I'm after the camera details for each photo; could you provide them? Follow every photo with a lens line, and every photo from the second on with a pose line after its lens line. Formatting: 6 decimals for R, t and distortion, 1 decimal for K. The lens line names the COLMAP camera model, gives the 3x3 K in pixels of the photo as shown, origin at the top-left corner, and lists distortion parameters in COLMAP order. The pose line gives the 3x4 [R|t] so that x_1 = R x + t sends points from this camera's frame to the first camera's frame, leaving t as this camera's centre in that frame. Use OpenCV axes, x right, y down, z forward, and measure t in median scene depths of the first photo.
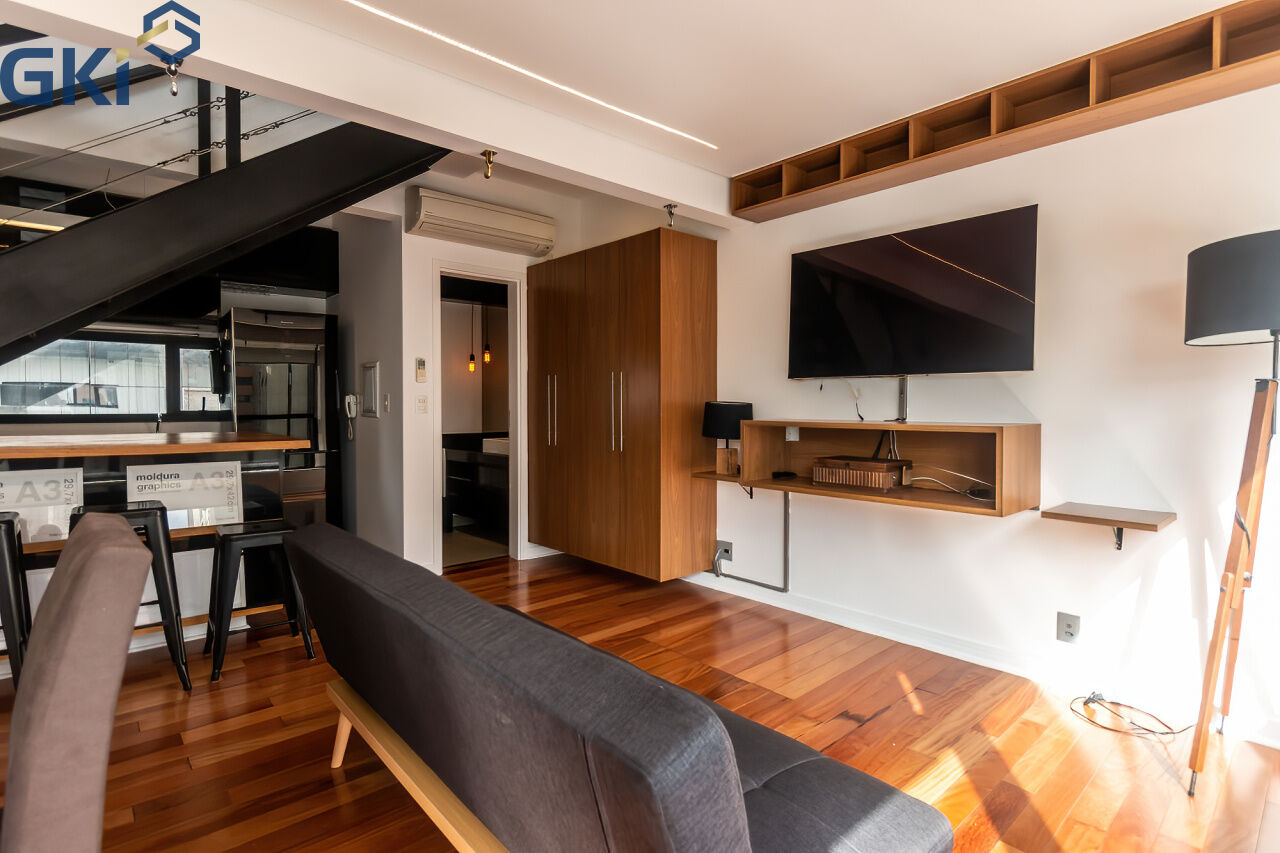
lens RADIAL K [[650.4, 0, 643.9], [0, 650.4, 421.7], [0, 0, 1]] dist [-0.003926, -0.000290]
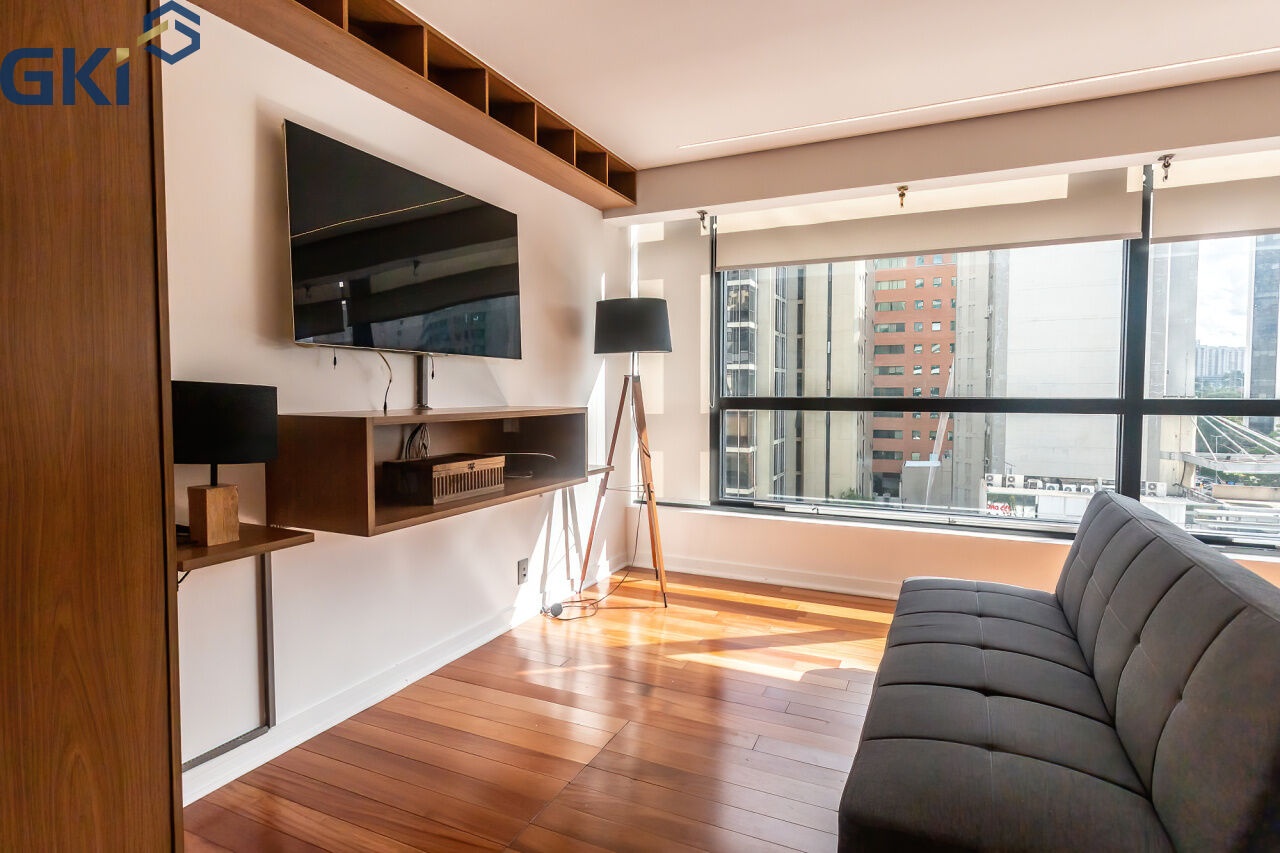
lens RADIAL K [[650.4, 0, 633.7], [0, 650.4, 423.2], [0, 0, 1]] dist [-0.003926, -0.000290]
pose [[-0.382943, -0.045816, 0.922635, -0.424045], [0.024916, 0.997894, 0.059894, -0.022483], [-0.923436, 0.045924, -0.380994, 0.972045]]
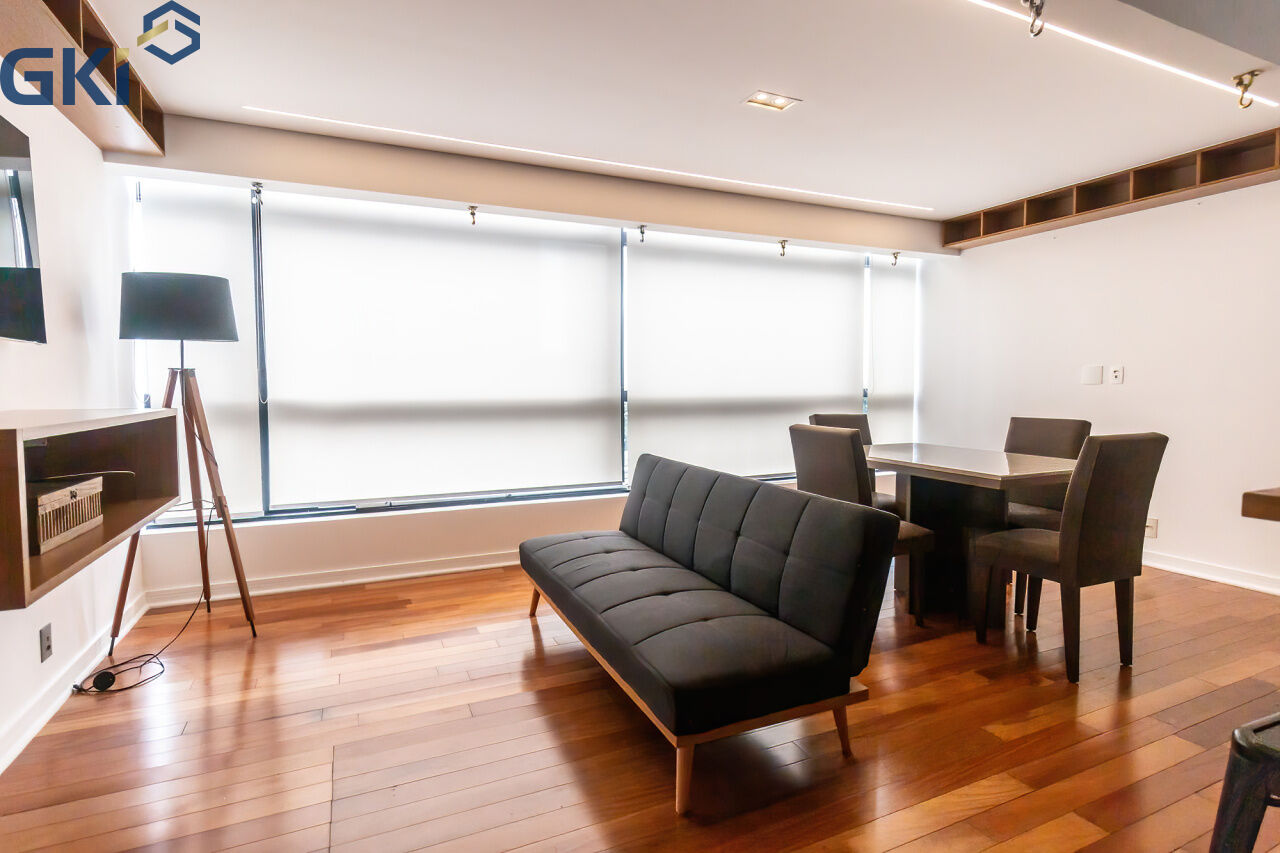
lens RADIAL K [[650.4, 0, 632.5], [0, 650.4, 423.8], [0, 0, 1]] dist [-0.003926, -0.000290]
pose [[-0.952322, -0.014810, 0.304734, -0.266042], [0.012018, 0.996225, 0.085975, -0.030063], [-0.304857, 0.085539, -0.948549, 1.208722]]
